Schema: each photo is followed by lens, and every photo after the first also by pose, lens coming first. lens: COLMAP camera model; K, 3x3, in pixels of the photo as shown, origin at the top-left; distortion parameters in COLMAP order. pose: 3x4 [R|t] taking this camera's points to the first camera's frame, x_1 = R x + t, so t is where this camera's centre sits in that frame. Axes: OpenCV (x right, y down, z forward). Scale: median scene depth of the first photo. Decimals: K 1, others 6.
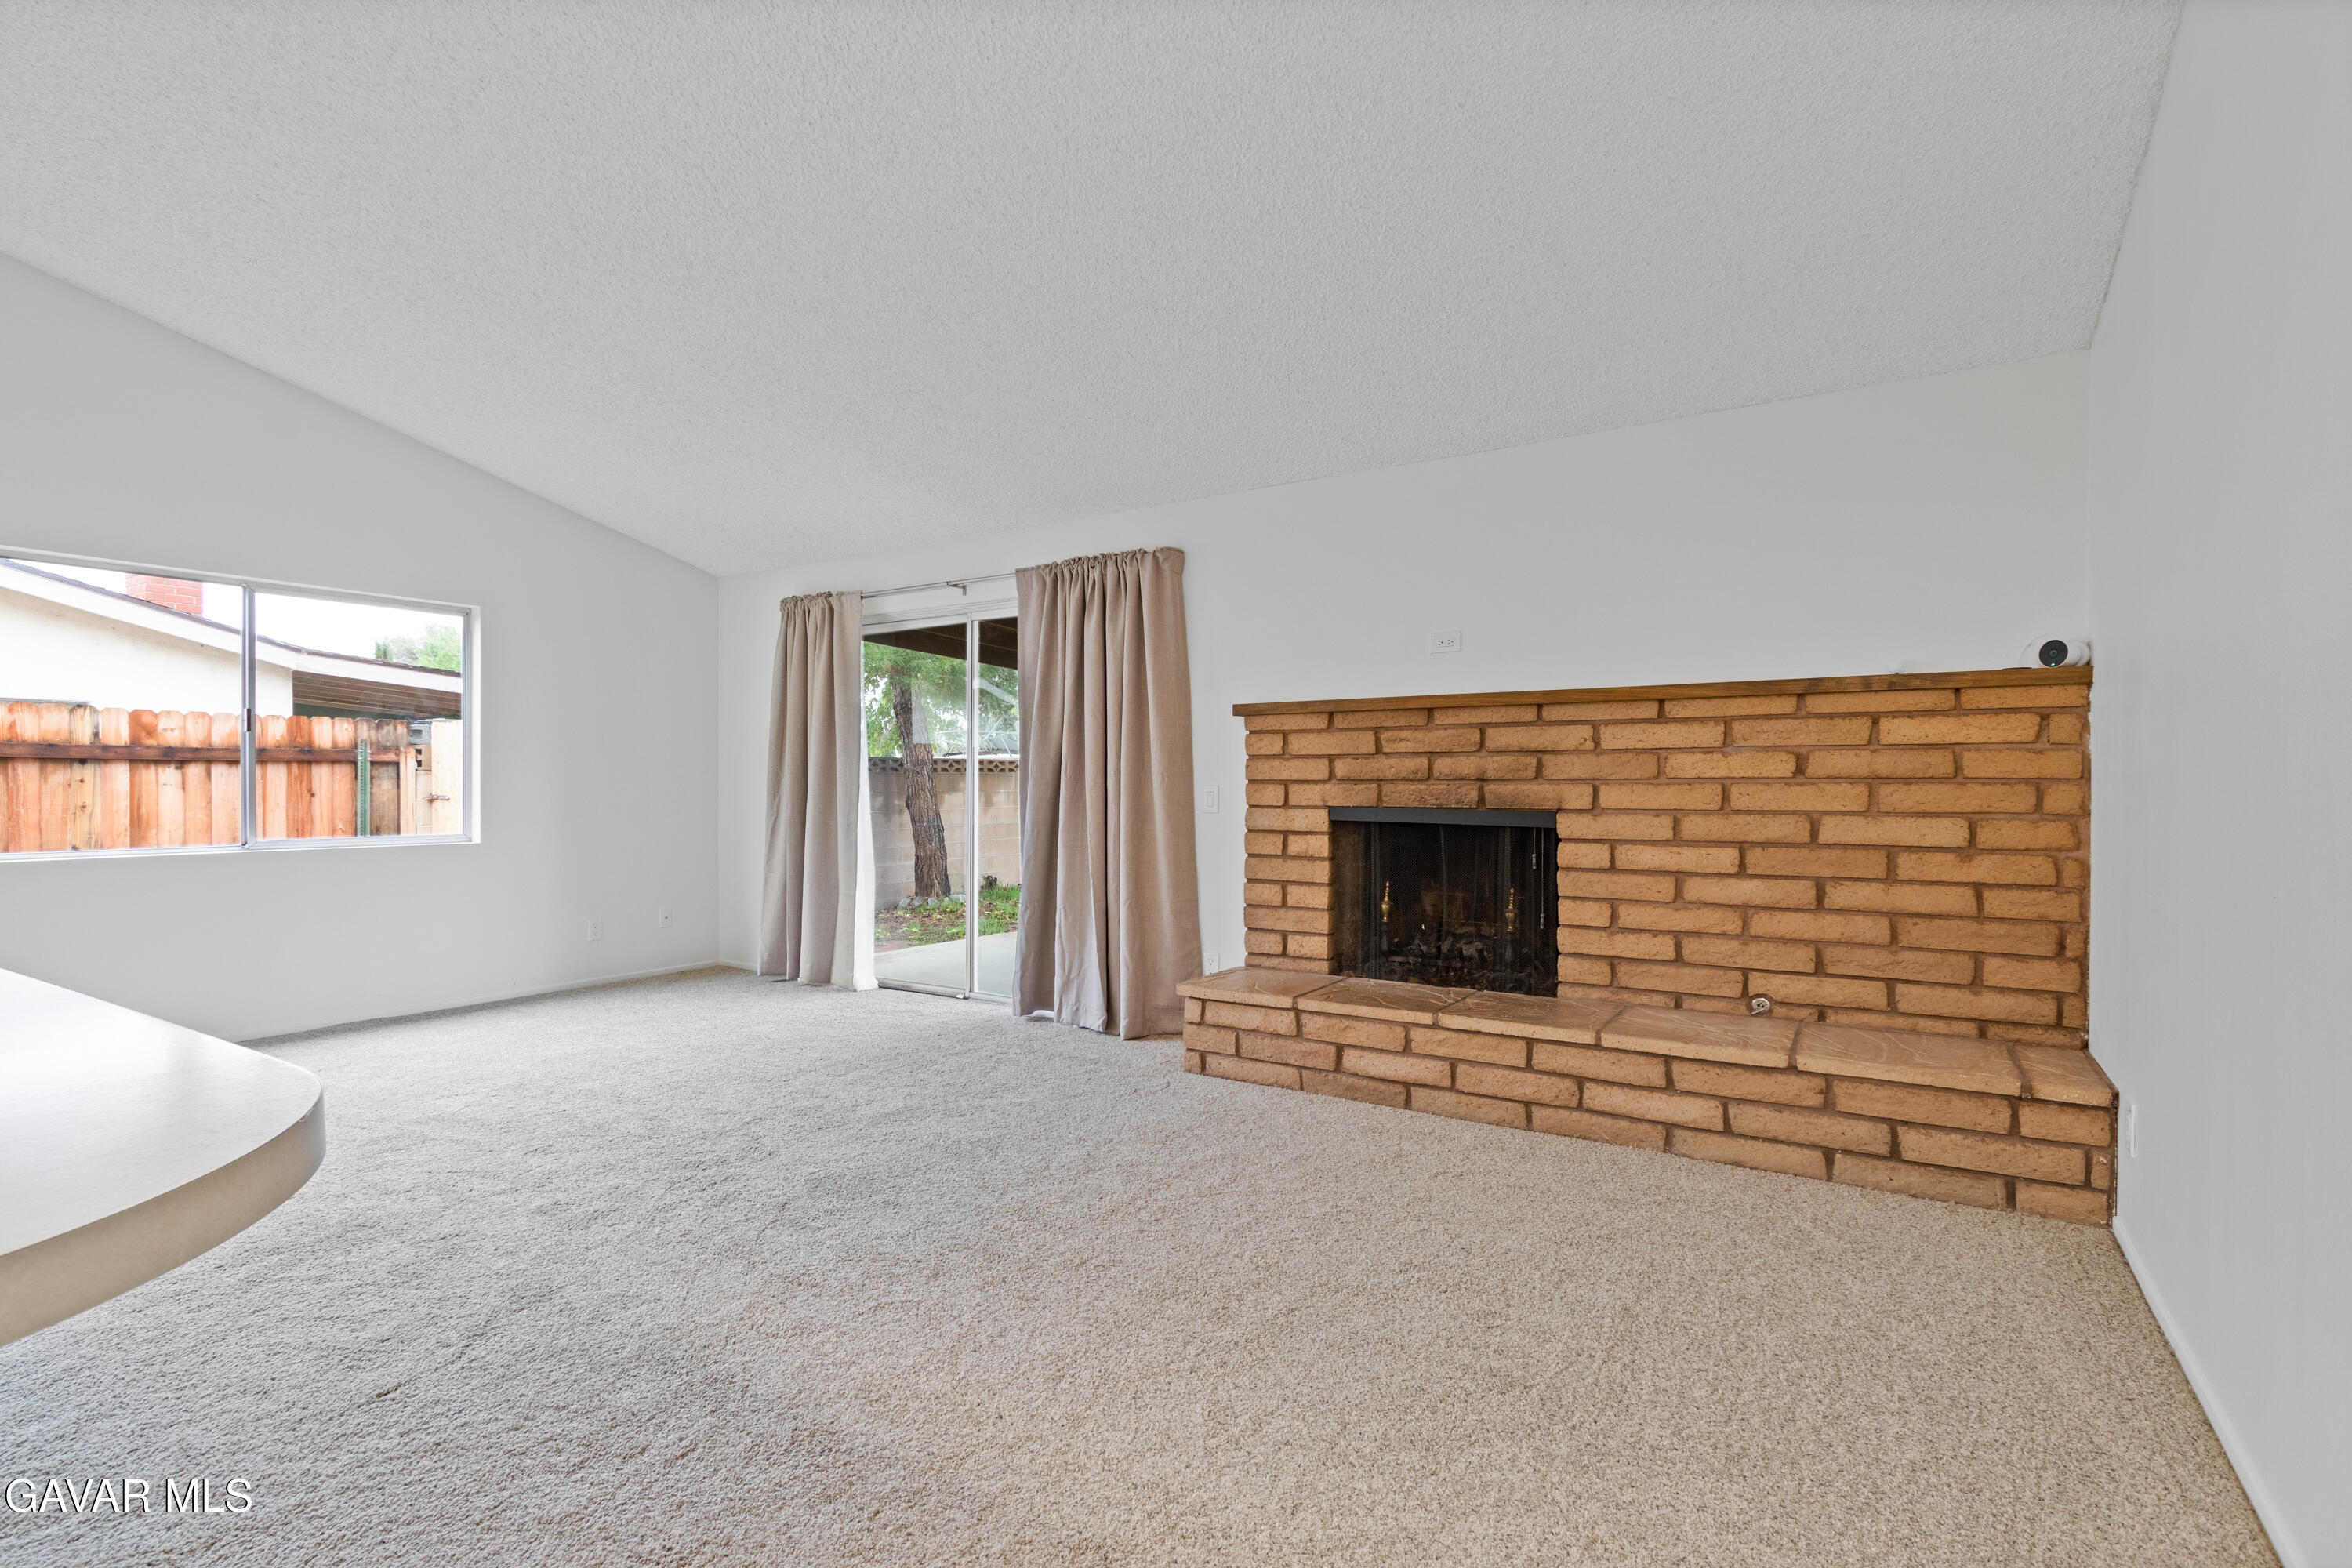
lens RADIAL K [[1093.2, 0, 1156.1], [0, 1093.2, 788.5], [0, 0, 1]] dist [0.008603, -0.000847]
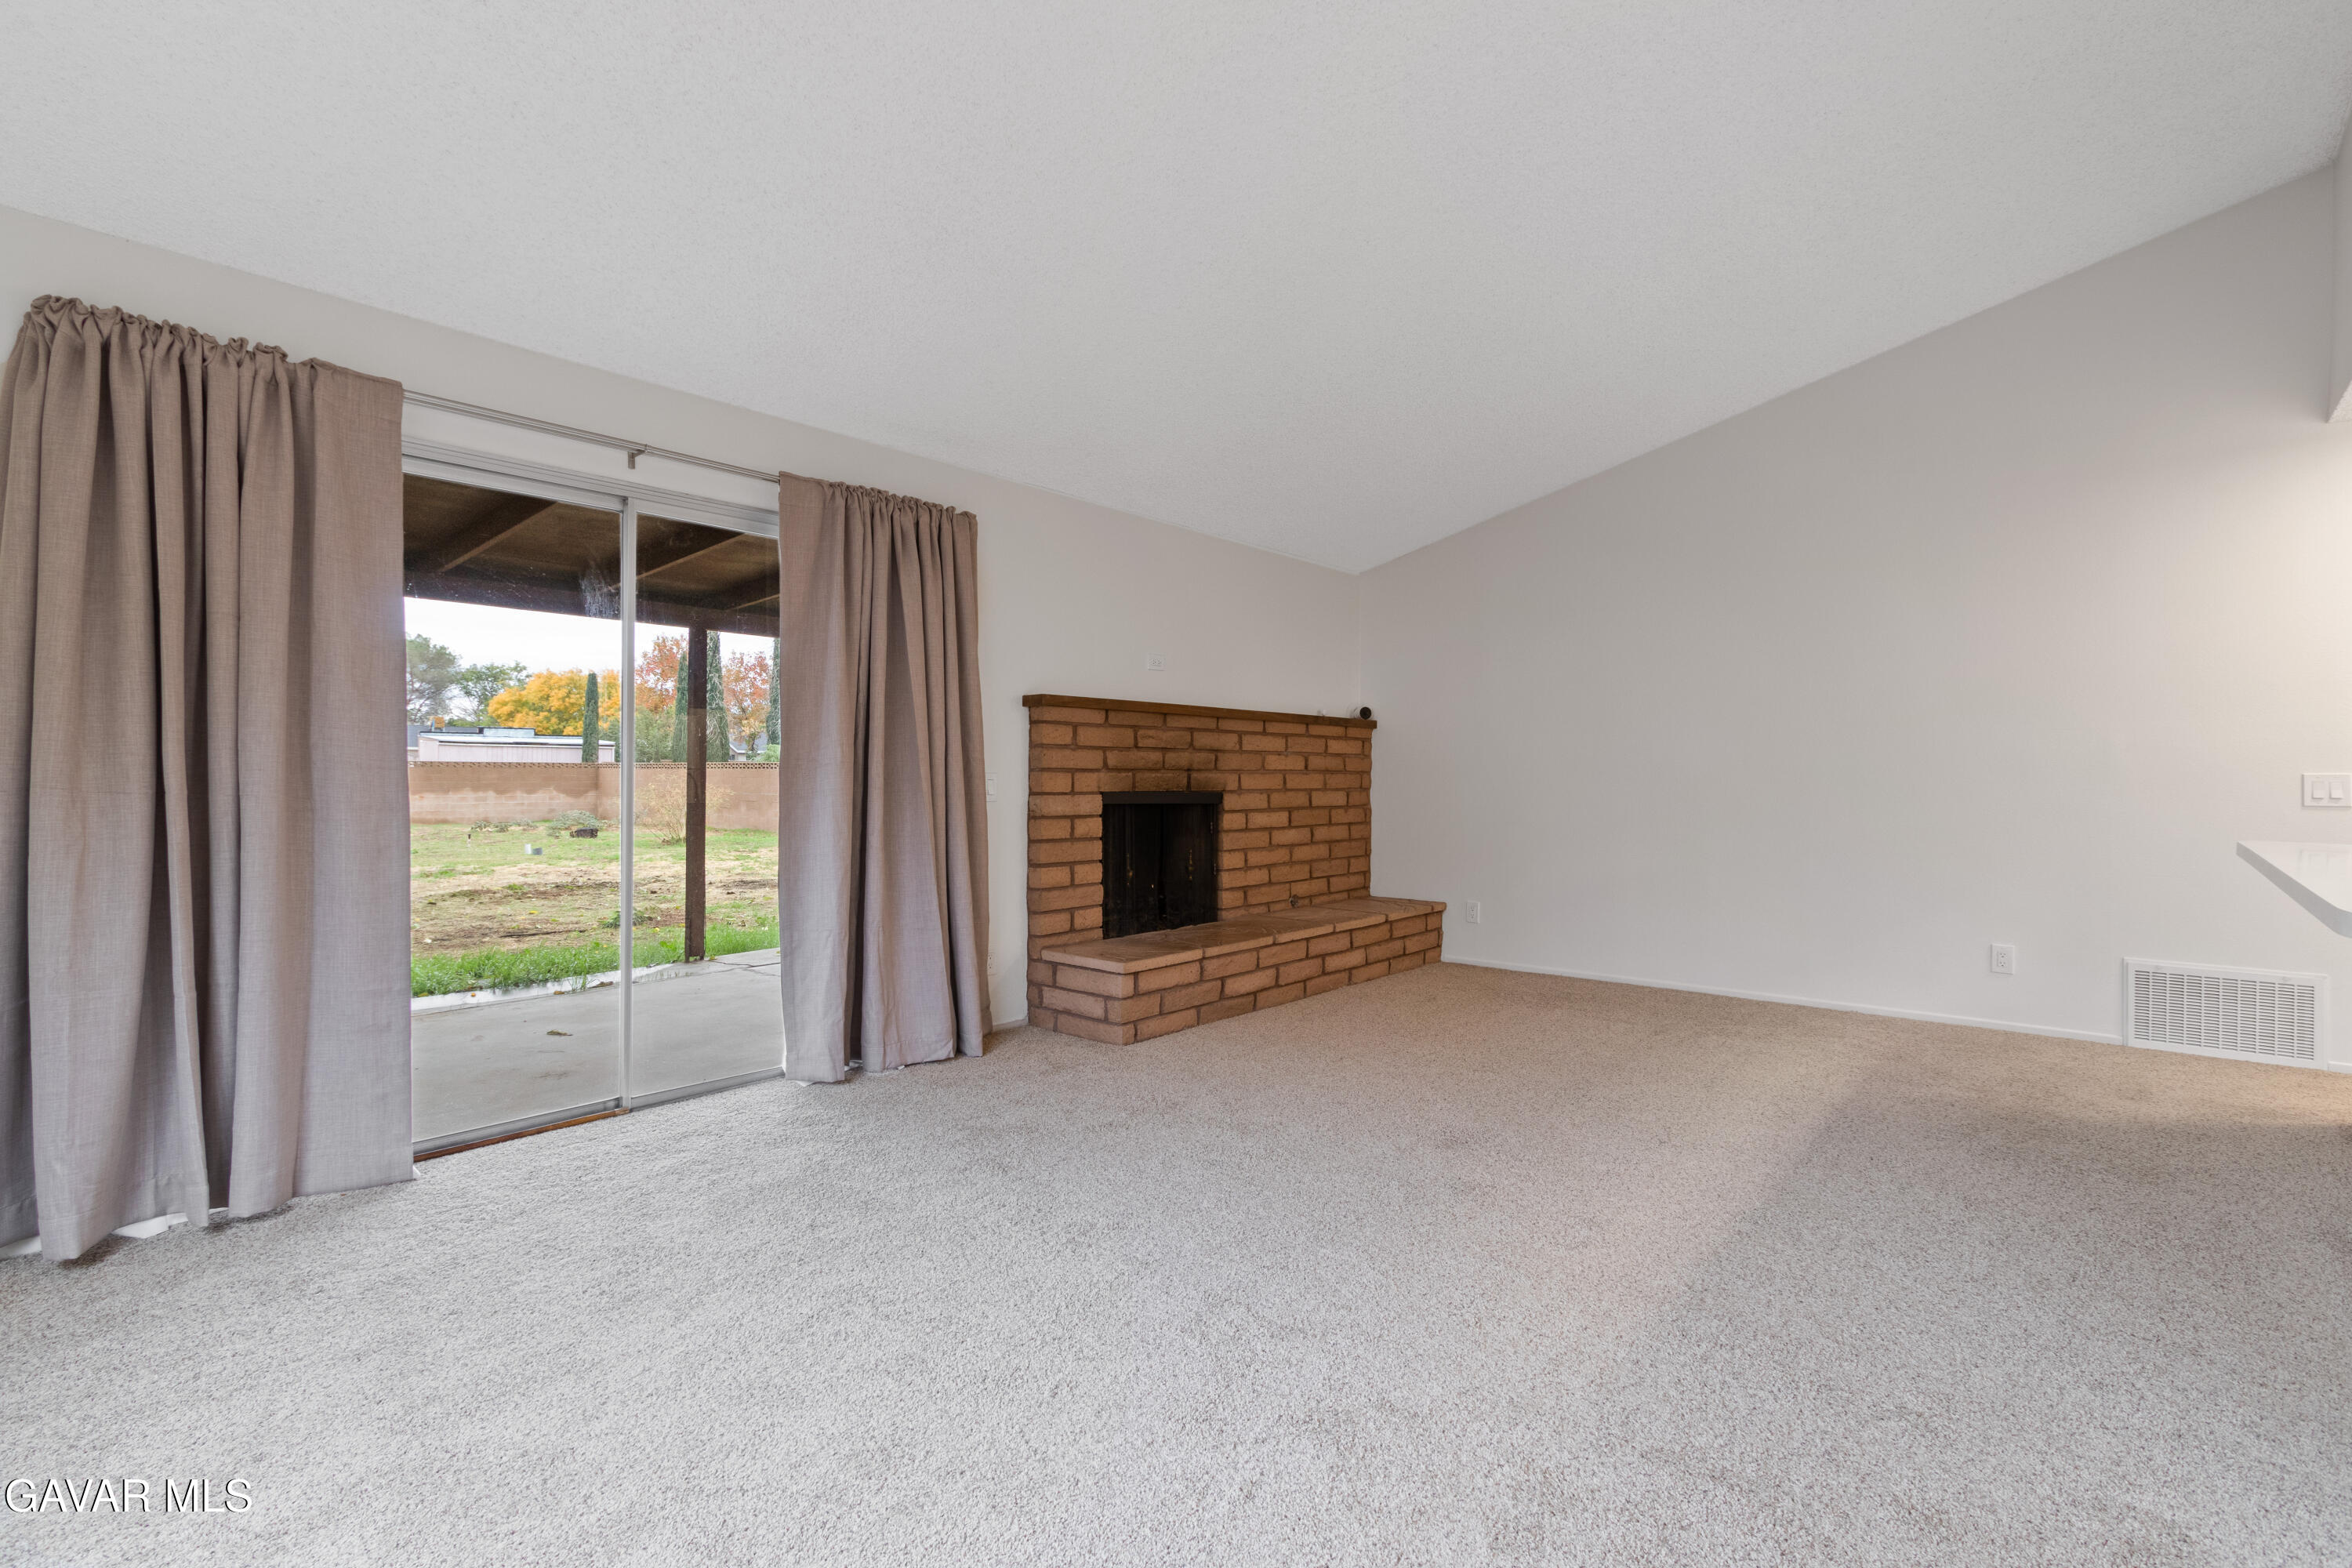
lens RADIAL K [[1093.2, 0, 1169.2], [0, 1093.2, 779.7], [0, 0, 1]] dist [0.008603, -0.000847]
pose [[0.140616, -0.002681, 0.990061, -1.079722], [0.001562, 0.999996, 0.002486, 0.001010], [-0.990063, 0.001197, 0.140620, 0.868290]]
